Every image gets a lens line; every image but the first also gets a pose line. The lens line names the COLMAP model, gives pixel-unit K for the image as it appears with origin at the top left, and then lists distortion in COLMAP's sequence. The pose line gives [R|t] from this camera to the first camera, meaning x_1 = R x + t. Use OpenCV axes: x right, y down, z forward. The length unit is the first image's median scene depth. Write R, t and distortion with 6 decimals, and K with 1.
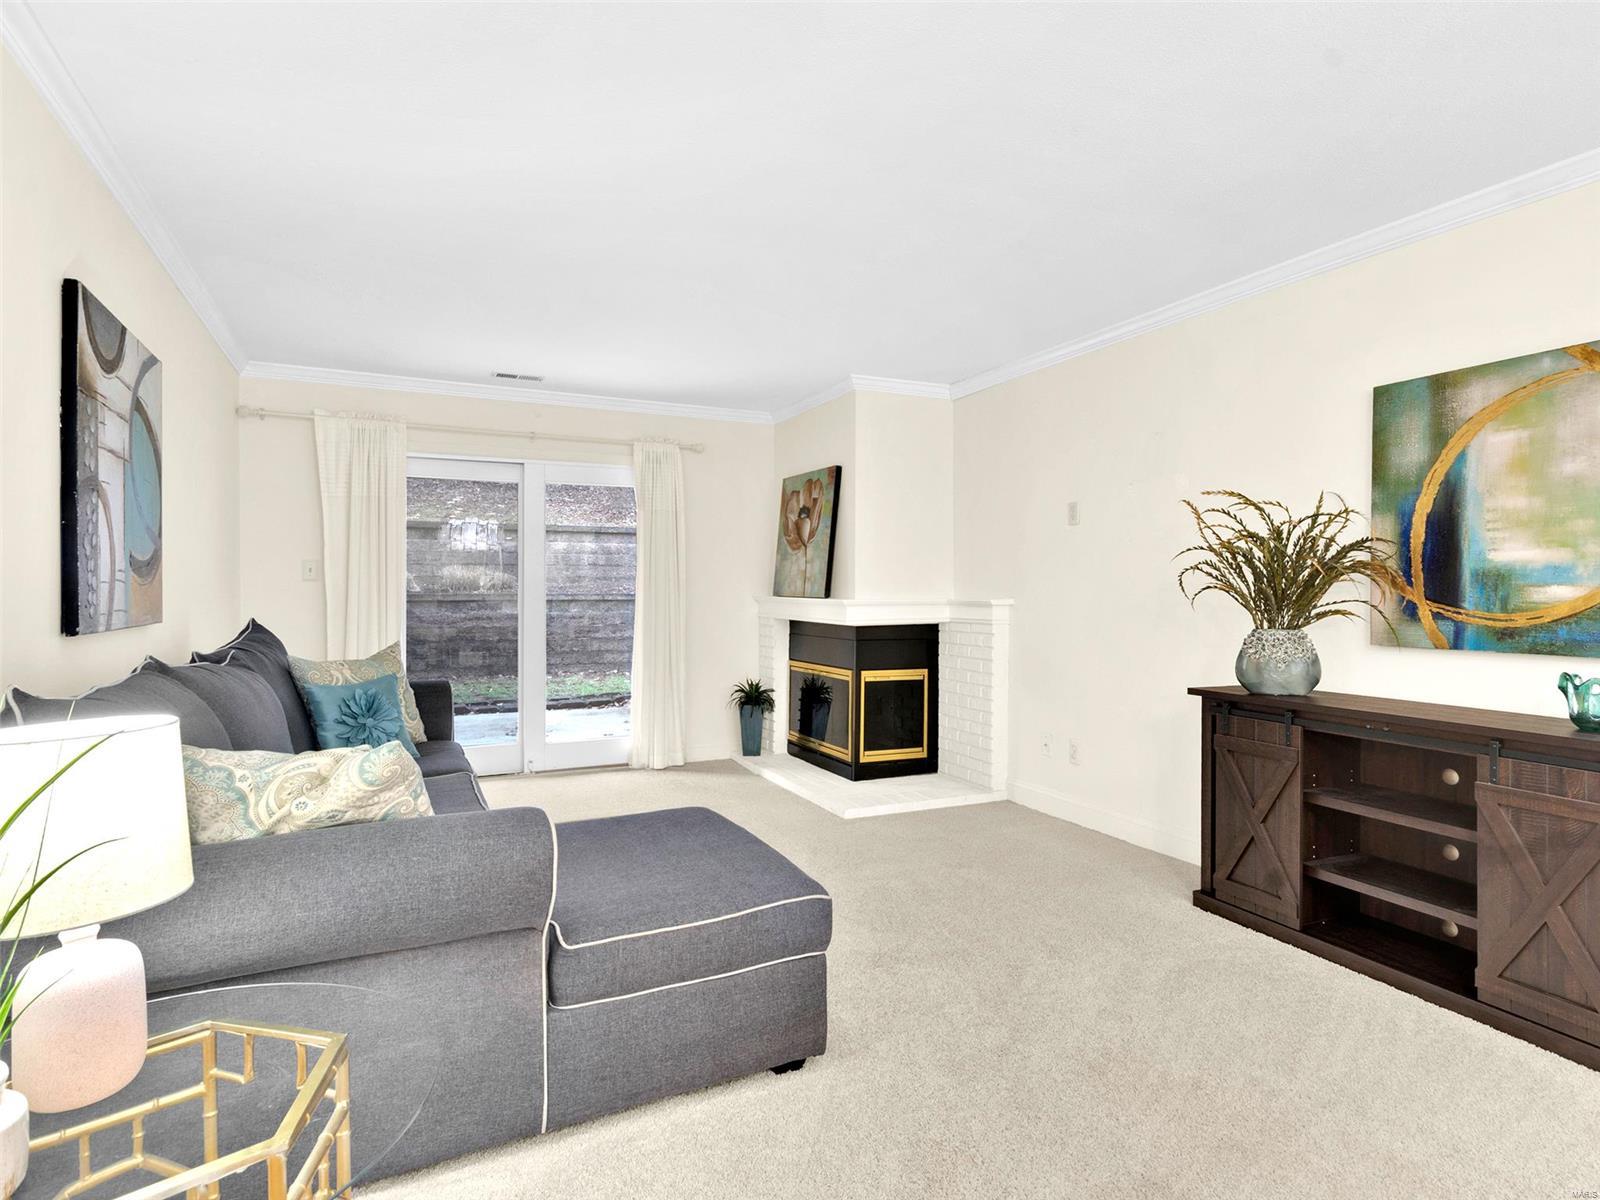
lens RADIAL K [[853.4, 0, 796.9], [0, 853.4, 579.9], [0, 0, 1]] dist [0.011340, -0.002532]
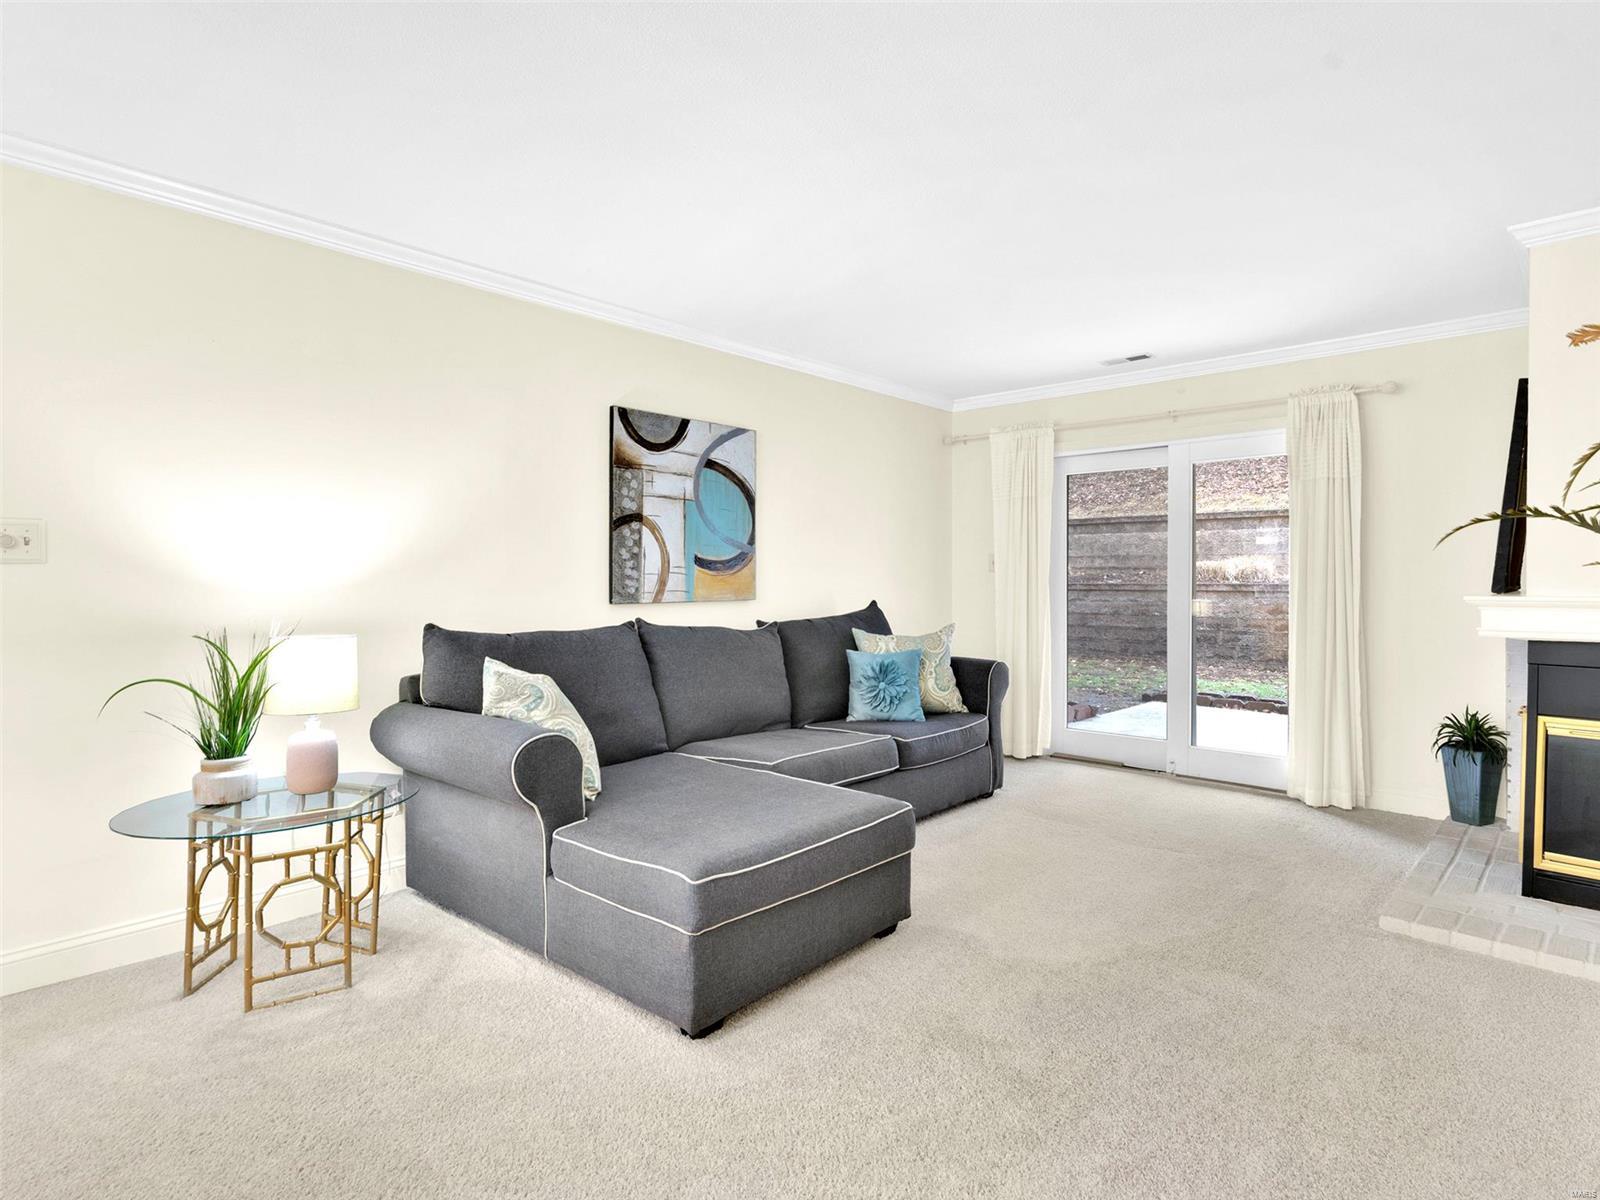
lens RADIAL K [[853.4, 0, 854.7], [0, 853.4, 581.3], [0, 0, 1]] dist [0.011340, -0.002532]
pose [[0.404801, 0.004120, -0.914396, 0.437598], [0.008429, 0.999931, 0.008237, 0.003301], [0.914366, -0.011042, 0.404738, 0.323969]]
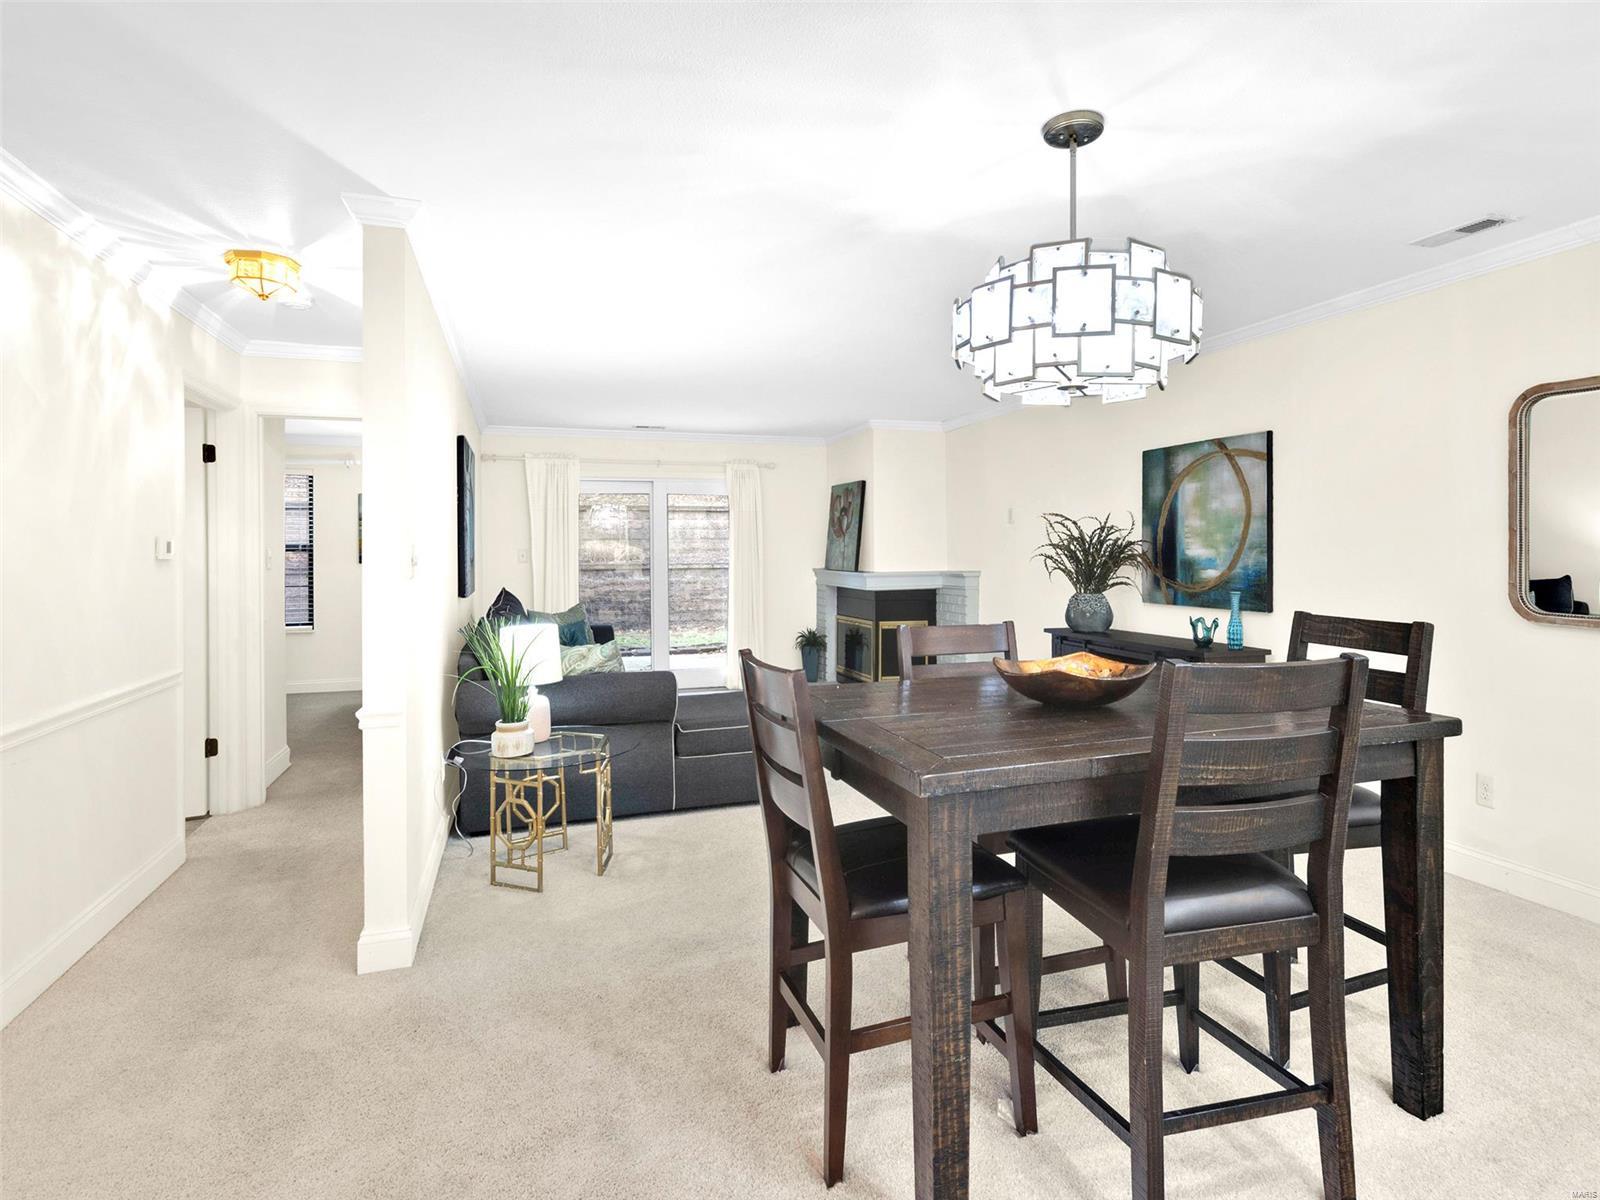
lens RADIAL K [[853.4, 0, 801.5], [0, 853.4, 546.6], [0, 0, 1]] dist [0.011340, -0.002532]
pose [[0.991992, -0.008560, -0.126008, 0.130380], [0.009218, 0.999947, 0.004640, -0.030091], [0.125961, -0.005764, 0.992018, -0.470648]]
